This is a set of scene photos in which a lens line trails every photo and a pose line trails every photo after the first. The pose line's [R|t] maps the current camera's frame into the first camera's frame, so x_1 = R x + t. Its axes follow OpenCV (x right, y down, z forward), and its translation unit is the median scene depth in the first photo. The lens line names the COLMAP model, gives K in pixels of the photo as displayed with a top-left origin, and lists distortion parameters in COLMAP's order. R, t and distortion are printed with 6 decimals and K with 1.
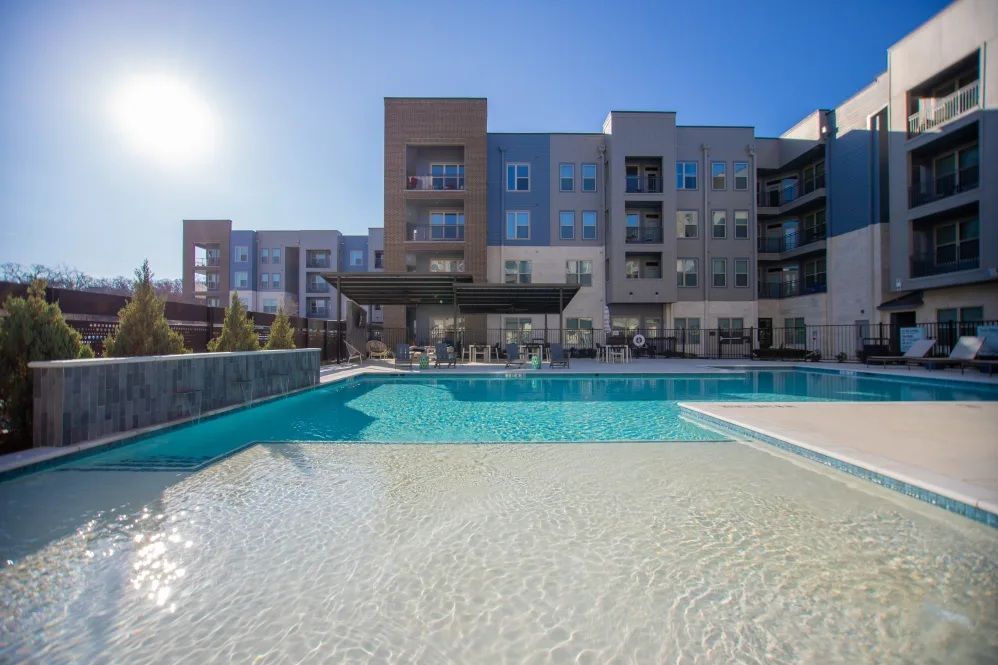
lens RADIAL K [[402.7, 0, 497.0], [0, 402.7, 333.1], [0, 0, 1]] dist [-0.004381, -0.000022]
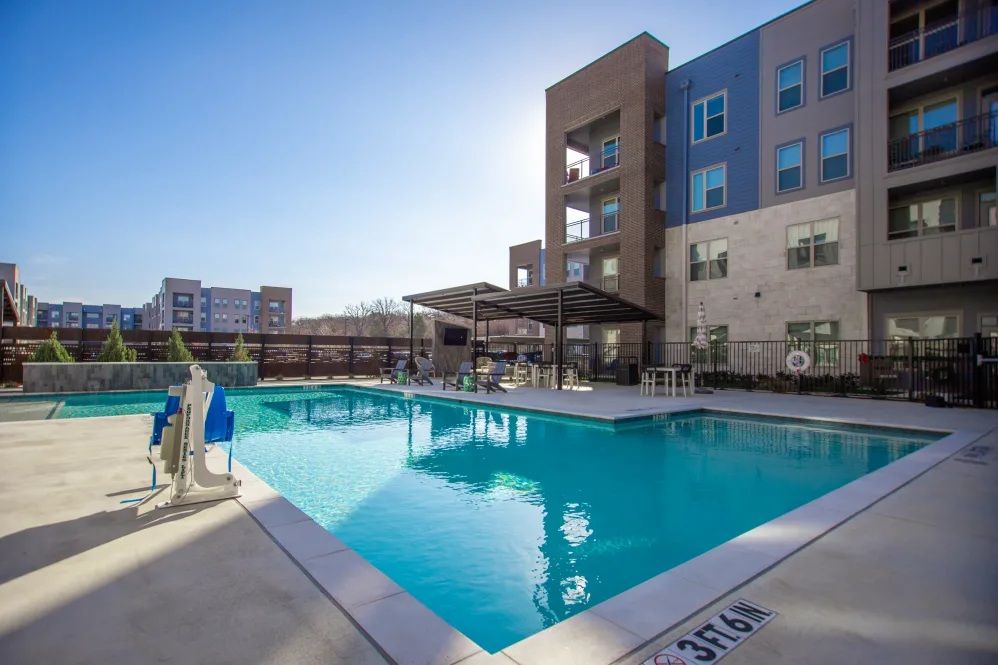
lens RADIAL K [[486.6, 0, 487.7], [0, 486.6, 353.6], [0, 0, 1]] dist [0.003065, 0.000527]
pose [[0.609836, 0.007737, -0.792490, 0.479990], [0.006029, 0.999878, 0.014401, -0.003298], [0.792505, -0.013560, 0.609715, 0.198650]]
